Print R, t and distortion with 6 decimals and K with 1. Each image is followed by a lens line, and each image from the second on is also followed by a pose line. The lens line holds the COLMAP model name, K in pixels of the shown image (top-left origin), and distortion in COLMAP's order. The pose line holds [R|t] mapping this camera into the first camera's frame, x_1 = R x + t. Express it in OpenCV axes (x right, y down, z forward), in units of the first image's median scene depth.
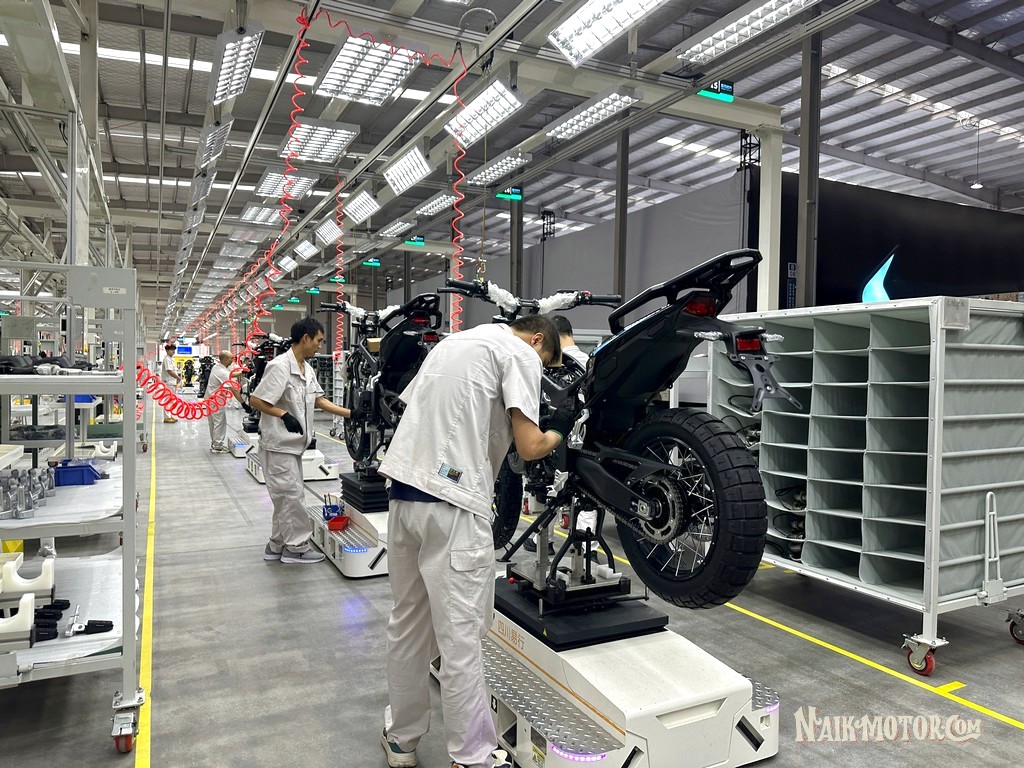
lens RADIAL K [[725.9, 0, 512.0], [0, 725.9, 384.0], [0, 0, 1]] dist [0.109893, -0.178339]
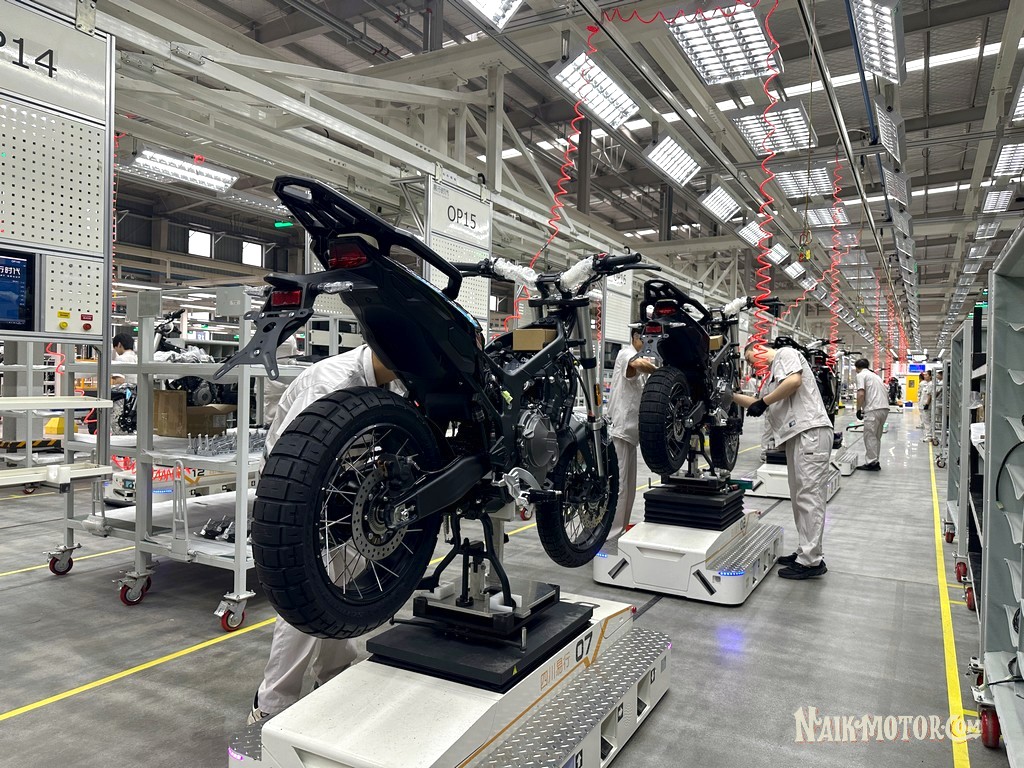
lens RADIAL K [[725.9, 0, 512.0], [0, 725.9, 384.0], [0, 0, 1]] dist [0.109893, -0.178339]
pose [[0.567679, 0.016905, -0.823077, 0.294661], [-0.037473, 0.999283, -0.005322, 0.006817], [0.822397, 0.033865, 0.567905, 0.200266]]
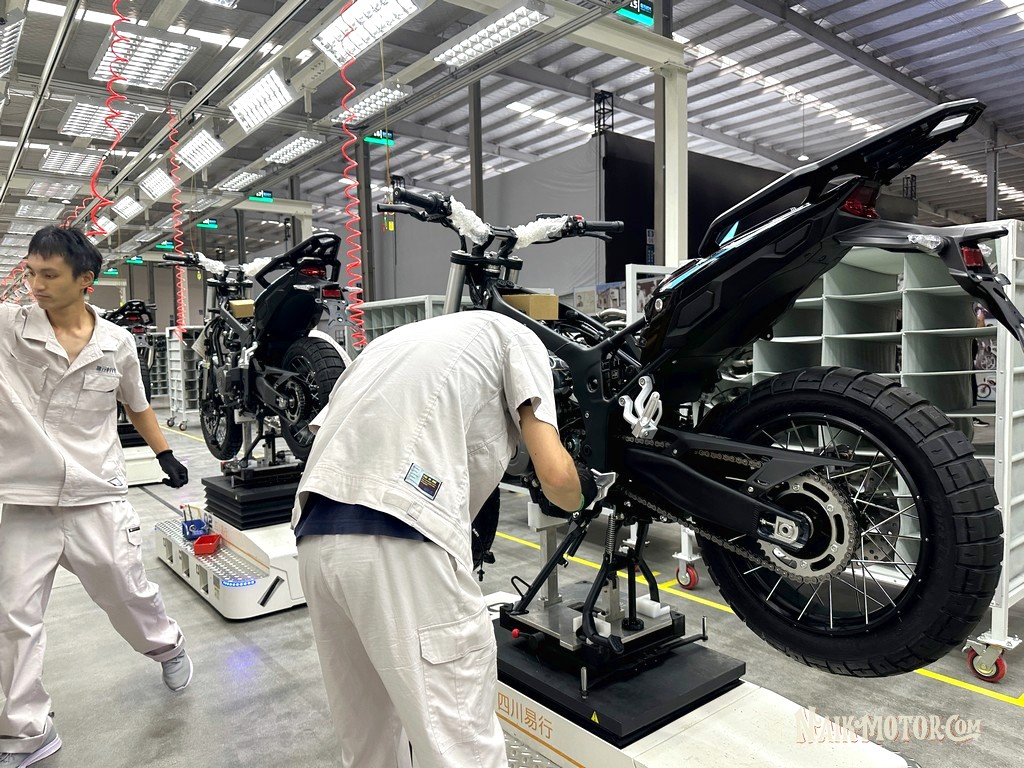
lens RADIAL K [[736.3, 0, 512.0], [0, 736.3, 384.0], [0, 0, 1]] dist [0.056369, -0.100308]
pose [[0.978723, -0.042523, 0.200734, -0.049486], [0.035513, 0.998631, 0.038394, 0.003865], [-0.202091, -0.030448, 0.978893, 0.124405]]
